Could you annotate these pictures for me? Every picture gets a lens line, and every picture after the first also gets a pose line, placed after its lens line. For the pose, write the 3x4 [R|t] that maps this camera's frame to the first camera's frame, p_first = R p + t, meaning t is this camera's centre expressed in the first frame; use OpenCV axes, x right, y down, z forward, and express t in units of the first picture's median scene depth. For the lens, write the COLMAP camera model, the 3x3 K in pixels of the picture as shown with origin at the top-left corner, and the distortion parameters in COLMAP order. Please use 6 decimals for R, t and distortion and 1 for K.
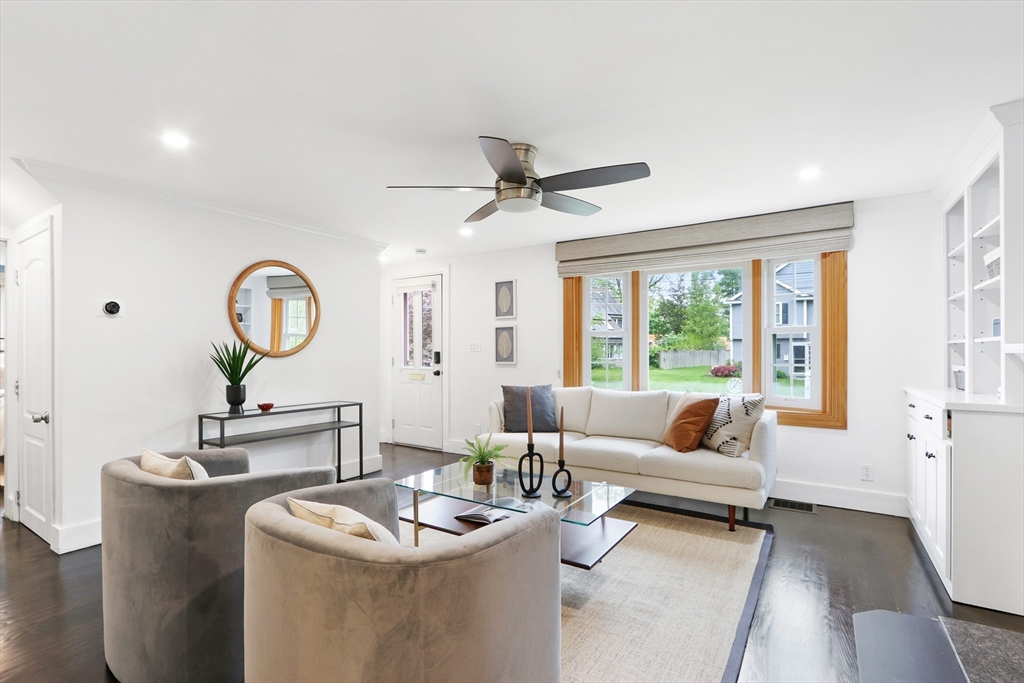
lens RADIAL K [[499.1, 0, 512.0], [0, 499.1, 341.5], [0, 0, 1]] dist [-0.002371, 0.000004]
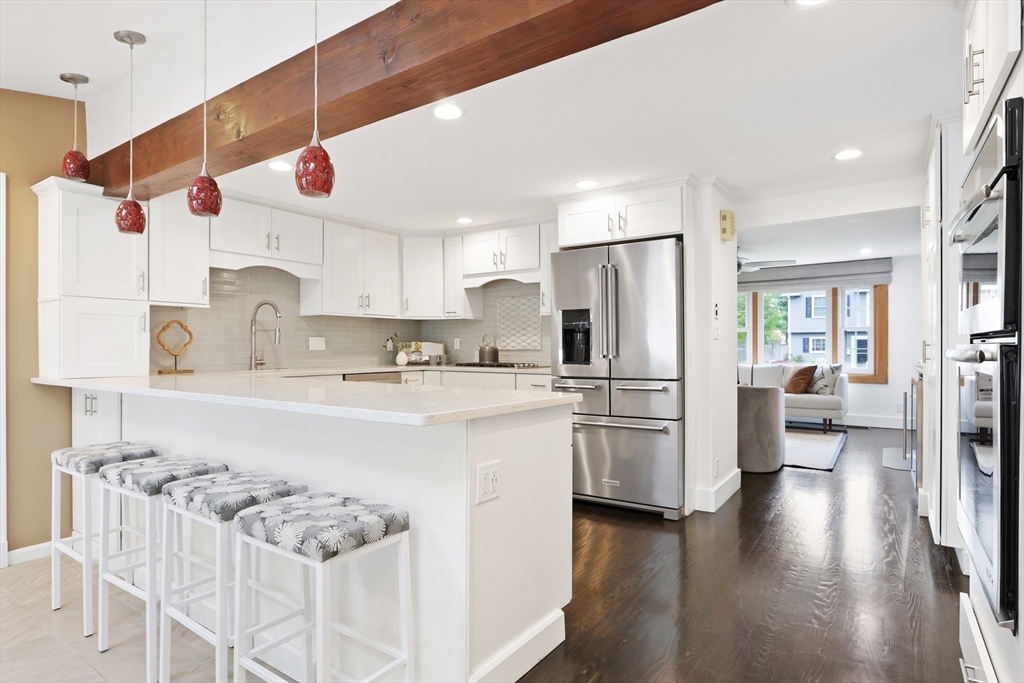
lens RADIAL K [[549.6, 0, 506.1], [0, 549.6, 348.9], [0, 0, 1]] dist [-0.016534, 0.000563]
pose [[0.998402, -0.008414, -0.055877, -0.595516], [0.009588, 0.999738, 0.020765, -0.003141], [0.055688, -0.021267, 0.998222, -1.043455]]
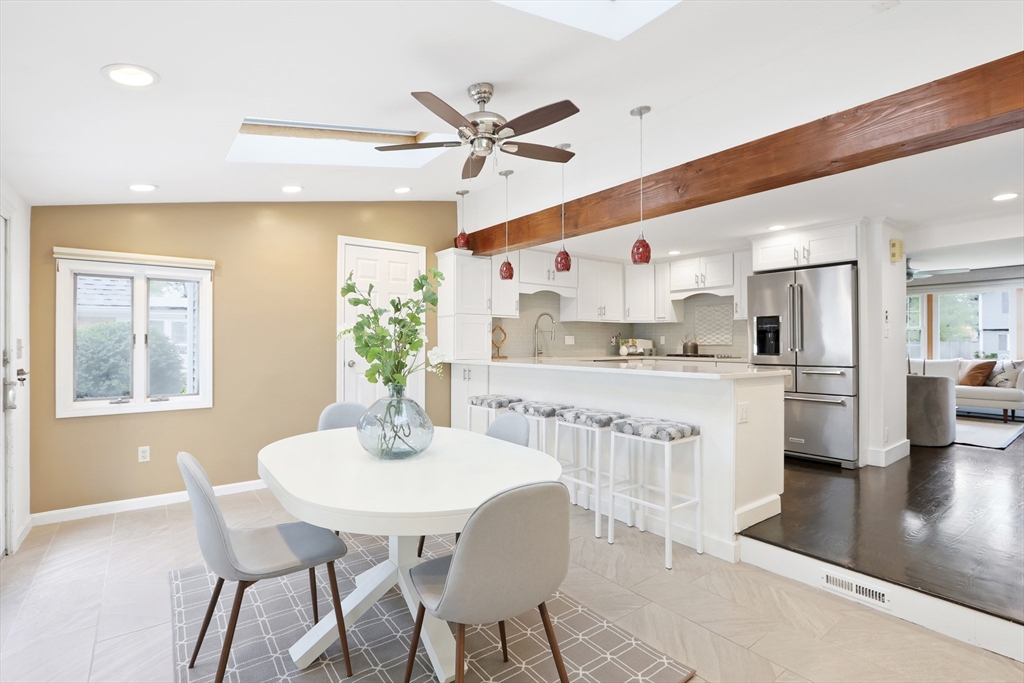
lens RADIAL K [[473.7, 0, 512.0], [0, 473.7, 341.5], [0, 0, 1]] dist [-0.011205, -0.000174]
pose [[0.933478, -0.006057, -0.358583, -0.707399], [0.010898, 0.999875, 0.011480, -0.009743], [0.358469, -0.014624, 0.933427, -1.413991]]
